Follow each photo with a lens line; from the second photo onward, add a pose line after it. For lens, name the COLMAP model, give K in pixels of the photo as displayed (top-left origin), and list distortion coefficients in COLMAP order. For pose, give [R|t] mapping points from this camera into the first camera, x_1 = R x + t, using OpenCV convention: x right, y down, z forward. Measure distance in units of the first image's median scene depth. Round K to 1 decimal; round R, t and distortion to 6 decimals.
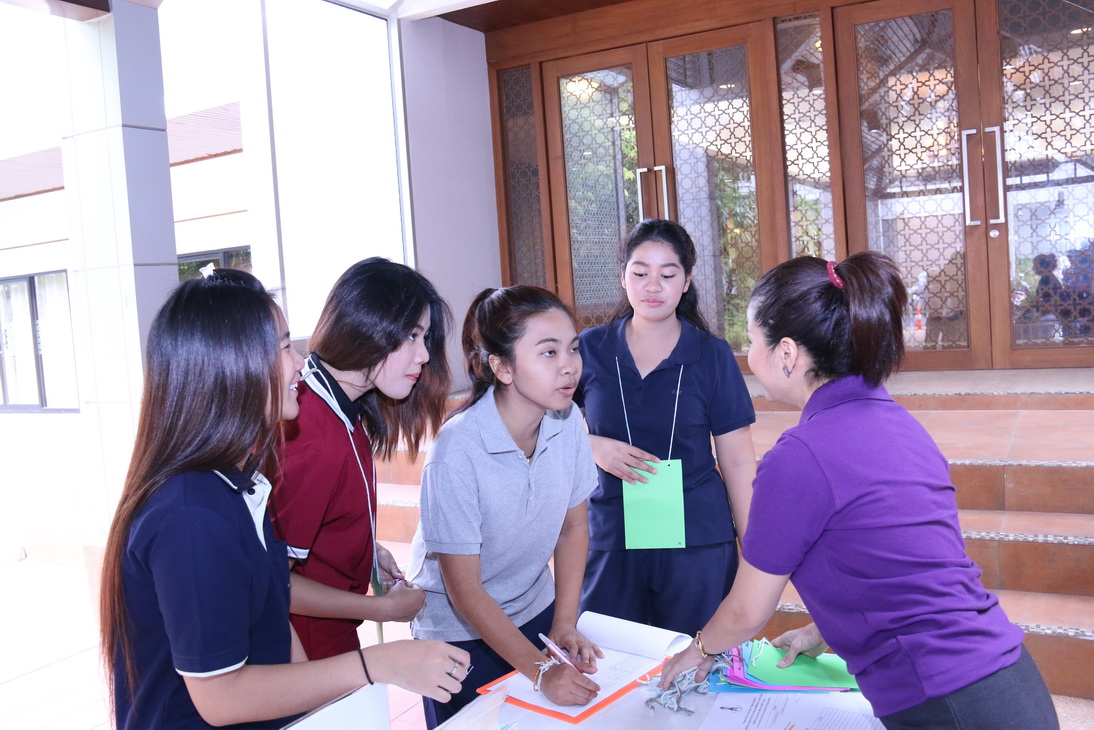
lens RADIAL K [[995.0, 0, 544.5], [0, 995.0, 371.1], [0, 0, 1]] dist [-0.042677, 0.060041]
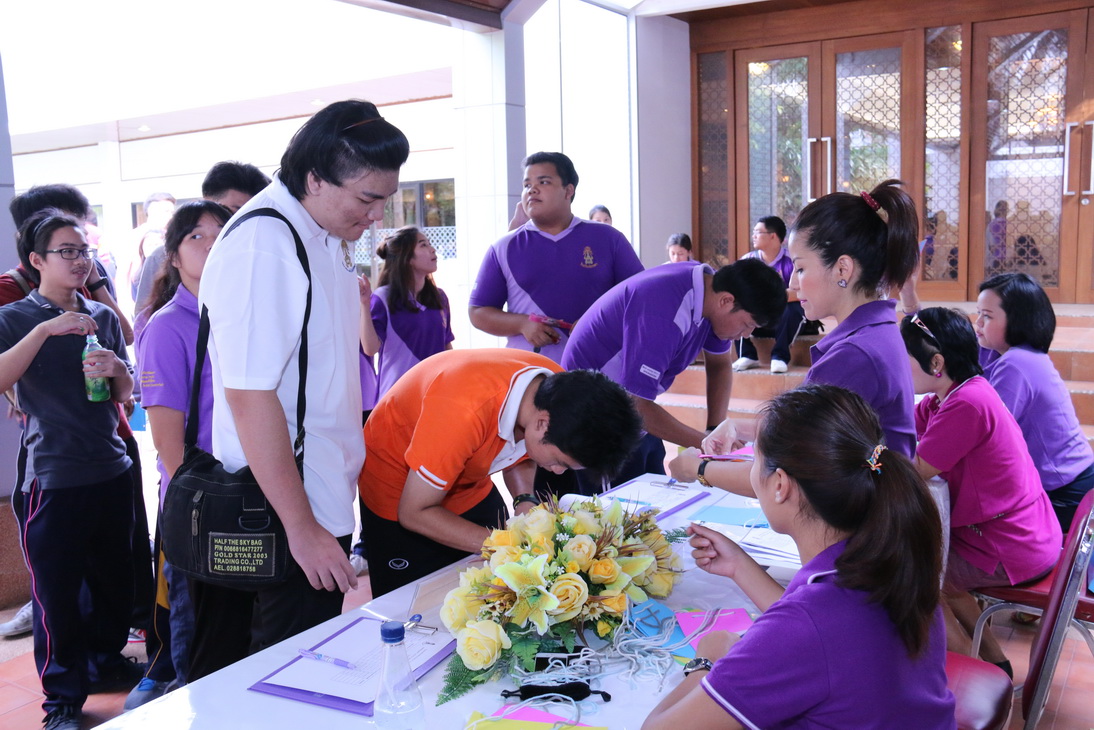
lens RADIAL K [[995.0, 0, 547.4], [0, 995.0, 359.8], [0, 0, 1]] dist [-0.042677, 0.060041]
pose [[0.995458, 0.060762, -0.073288, -0.134577], [-0.057168, 0.997102, 0.050185, 0.041075], [0.076125, -0.045768, 0.996047, -0.337995]]
